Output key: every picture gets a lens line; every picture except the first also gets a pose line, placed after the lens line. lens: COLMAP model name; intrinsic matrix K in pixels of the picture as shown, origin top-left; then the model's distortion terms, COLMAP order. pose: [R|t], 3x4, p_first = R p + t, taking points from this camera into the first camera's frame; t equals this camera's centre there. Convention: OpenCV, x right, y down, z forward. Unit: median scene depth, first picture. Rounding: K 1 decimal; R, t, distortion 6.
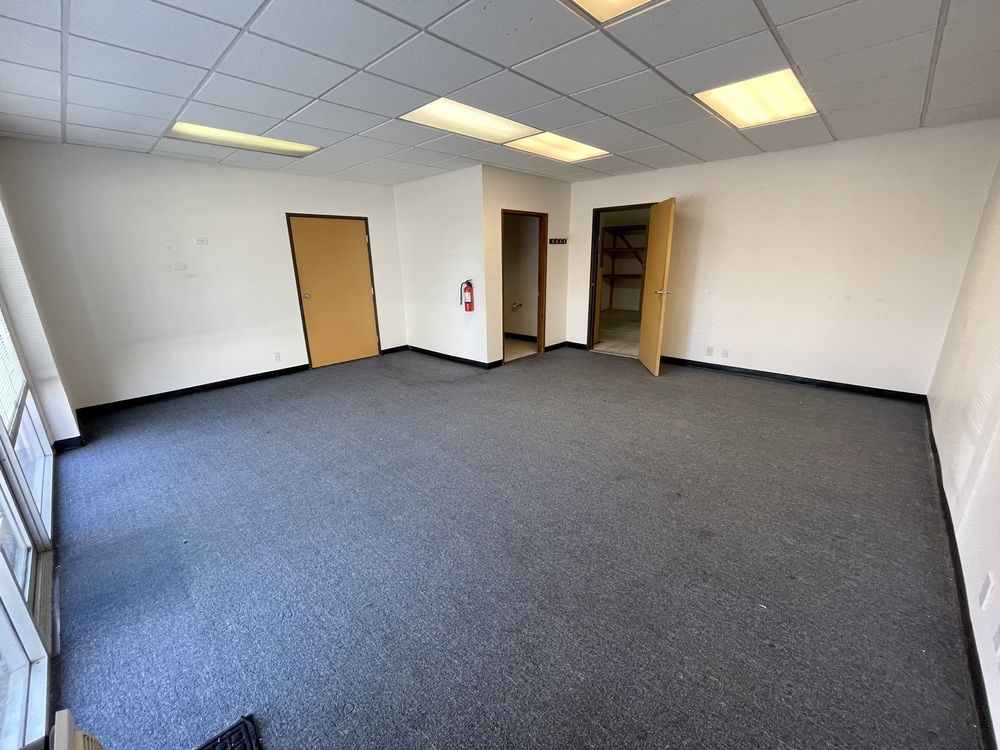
lens RADIAL K [[405.3, 0, 496.4], [0, 405.3, 375.6], [0, 0, 1]] dist [-0.002630, -0.000462]
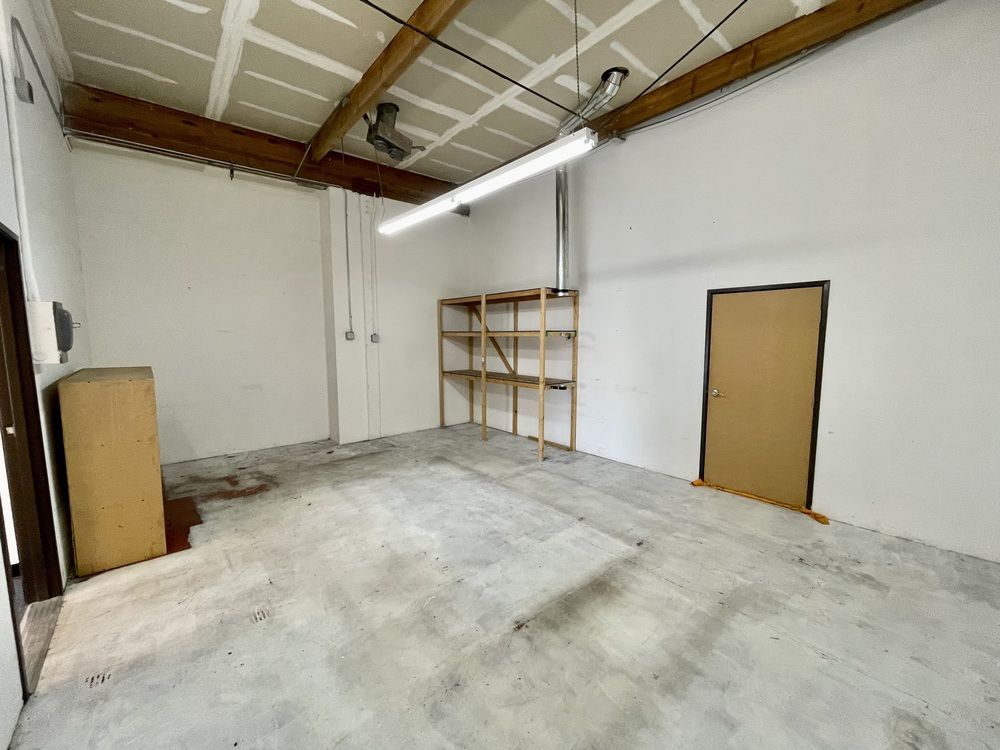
lens RADIAL K [[405.3, 0, 496.4], [0, 405.3, 375.6], [0, 0, 1]] dist [-0.002630, -0.000462]
pose [[0.994314, 0.018224, -0.104921, 0.407905], [-0.036620, 0.983676, -0.176181, -0.130663], [0.099998, 0.179022, 0.978750, 0.374418]]
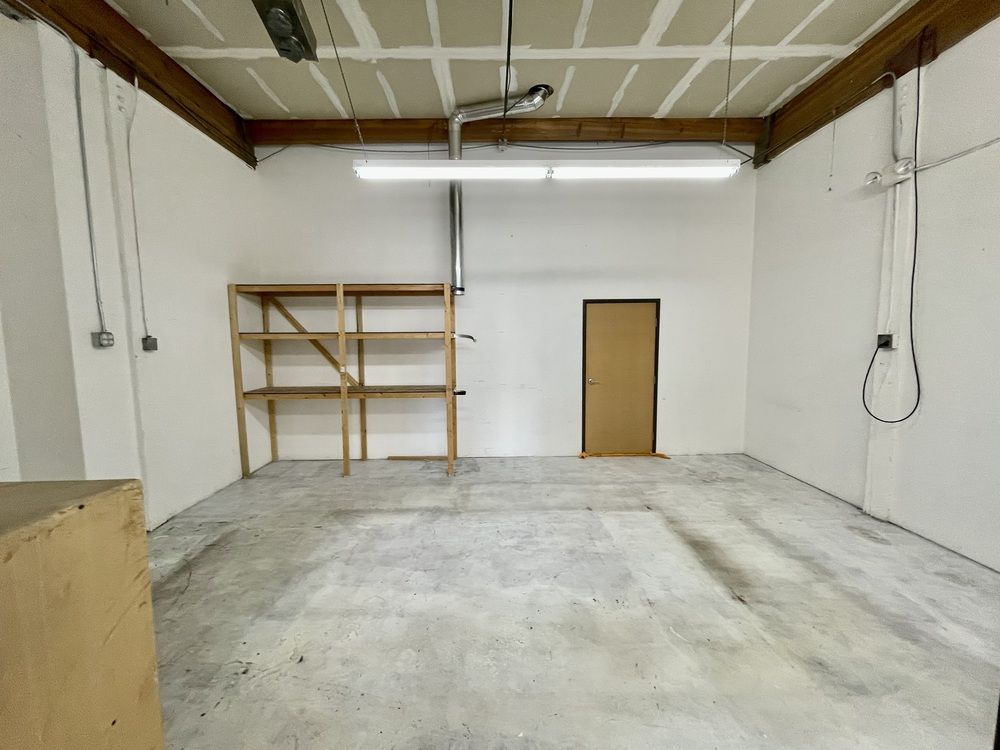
lens RADIAL K [[405.3, 0, 496.4], [0, 405.3, 375.6], [0, 0, 1]] dist [-0.002630, -0.000462]
pose [[0.711804, -0.063482, 0.699503, 0.151454], [0.194811, 0.974678, -0.109782, -0.165645], [-0.674821, 0.214414, 0.706147, 0.507140]]
